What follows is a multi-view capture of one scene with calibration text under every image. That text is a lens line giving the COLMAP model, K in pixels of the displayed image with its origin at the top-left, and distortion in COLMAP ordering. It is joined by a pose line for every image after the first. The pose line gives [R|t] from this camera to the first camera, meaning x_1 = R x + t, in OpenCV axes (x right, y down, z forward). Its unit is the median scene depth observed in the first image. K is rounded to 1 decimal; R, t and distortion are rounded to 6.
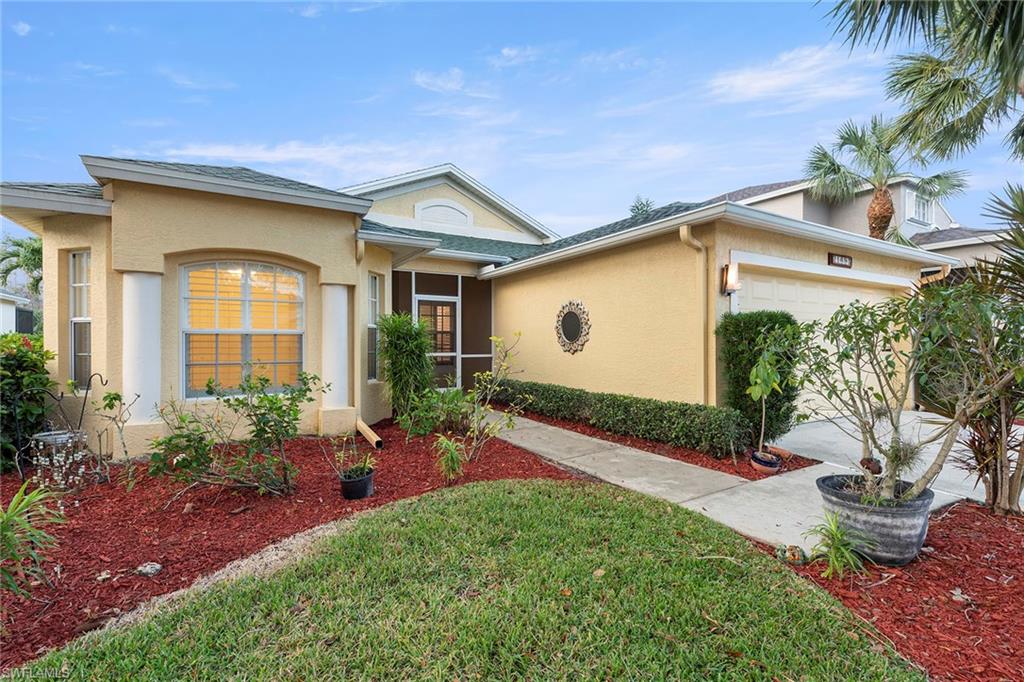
lens RADIAL K [[480.9, 0, 511.4], [0, 480.9, 347.6], [0, 0, 1]] dist [0.000205, -0.000287]
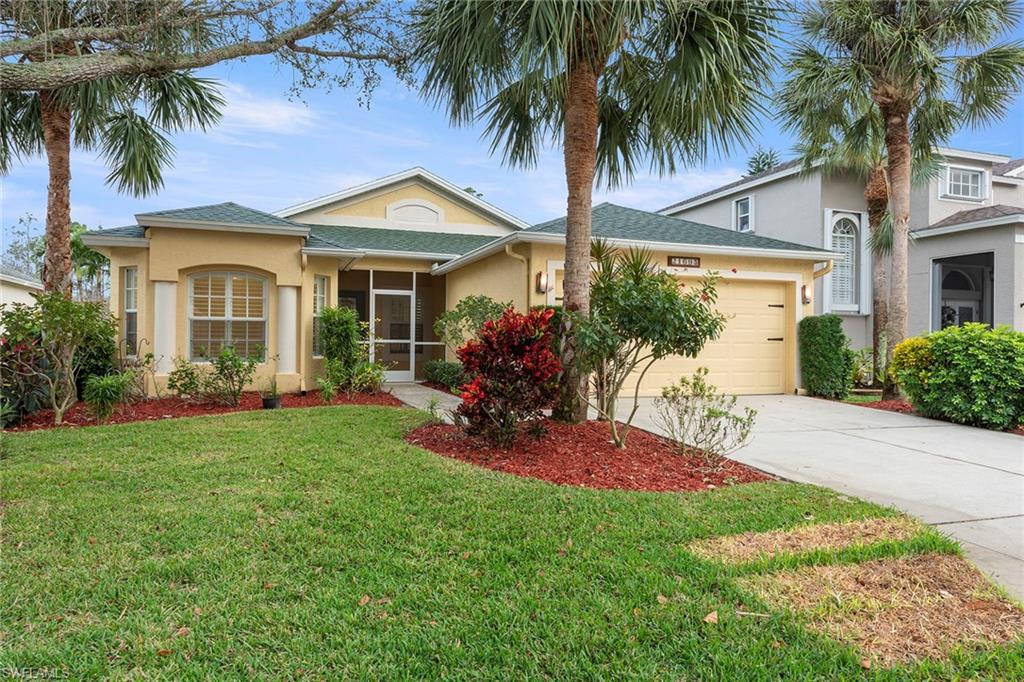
lens RADIAL K [[697.7, 0, 512.0], [0, 697.7, 341.0], [0, 0, 1]] dist [0.004029, 0.001179]
pose [[0.982763, 0.007903, -0.184698, 0.503080], [-0.010826, 0.999832, -0.014824, 0.040644], [0.184550, 0.016568, 0.982683, -0.675172]]
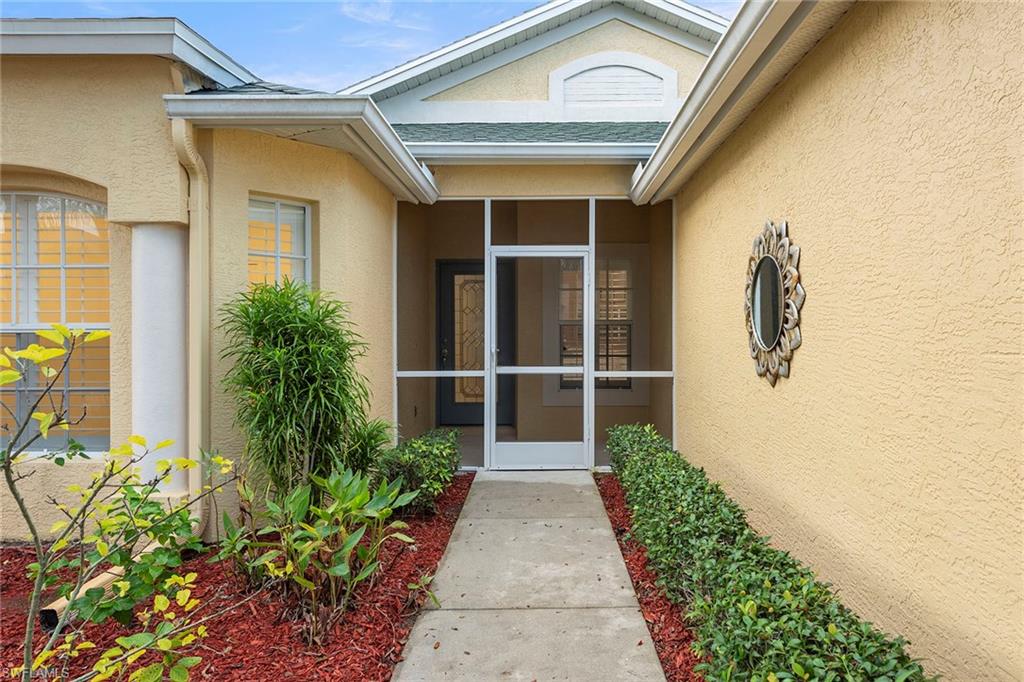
lens RADIAL K [[697.7, 0, 512.0], [0, 697.7, 341.0], [0, 0, 1]] dist [0.004029, 0.001179]
pose [[0.844154, 0.002366, -0.536096, 0.222009], [-0.004935, 0.999982, -0.003357, -0.013985], [0.536078, 0.005479, 0.844150, 0.473859]]
